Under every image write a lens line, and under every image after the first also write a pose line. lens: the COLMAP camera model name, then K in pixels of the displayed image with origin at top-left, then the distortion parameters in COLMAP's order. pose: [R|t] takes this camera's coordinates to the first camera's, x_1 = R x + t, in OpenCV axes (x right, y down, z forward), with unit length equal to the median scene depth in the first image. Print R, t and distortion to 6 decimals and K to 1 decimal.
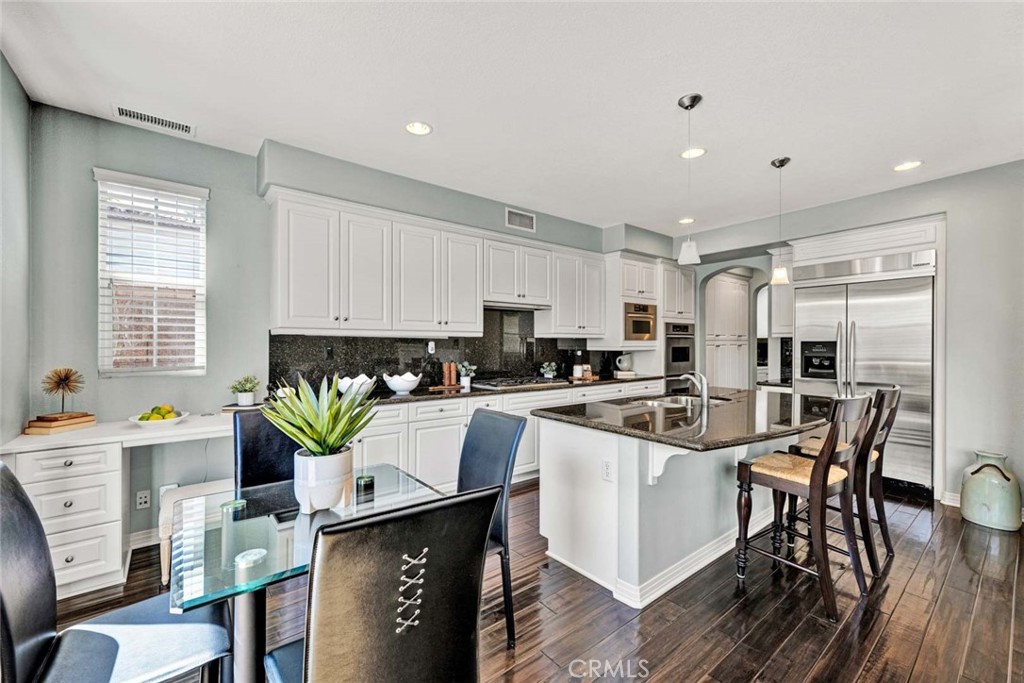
lens RADIAL K [[421.8, 0, 512.0], [0, 421.8, 341.5], [0, 0, 1]] dist [0.003088, 0.000607]
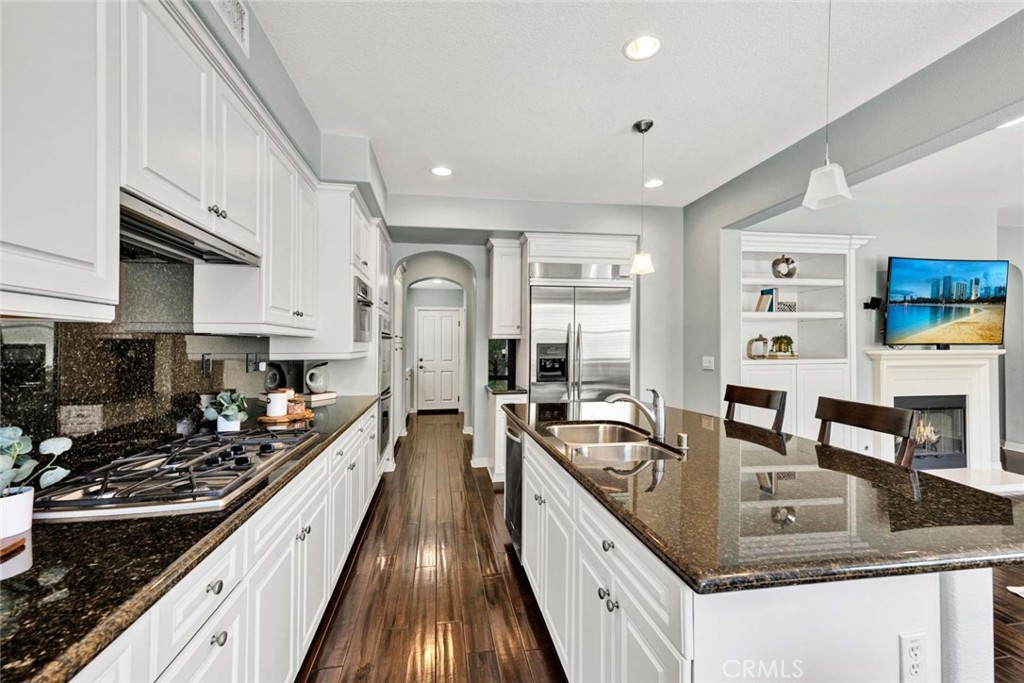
lens RADIAL K [[421.8, 0, 510.7], [0, 421.8, 361.5], [0, 0, 1]] dist [0.003088, 0.000607]
pose [[0.478472, -0.036673, 0.877336, -0.178824], [0.003832, 0.999205, 0.039677, 0.002366], [-0.878094, -0.015622, 0.478233, 0.638870]]
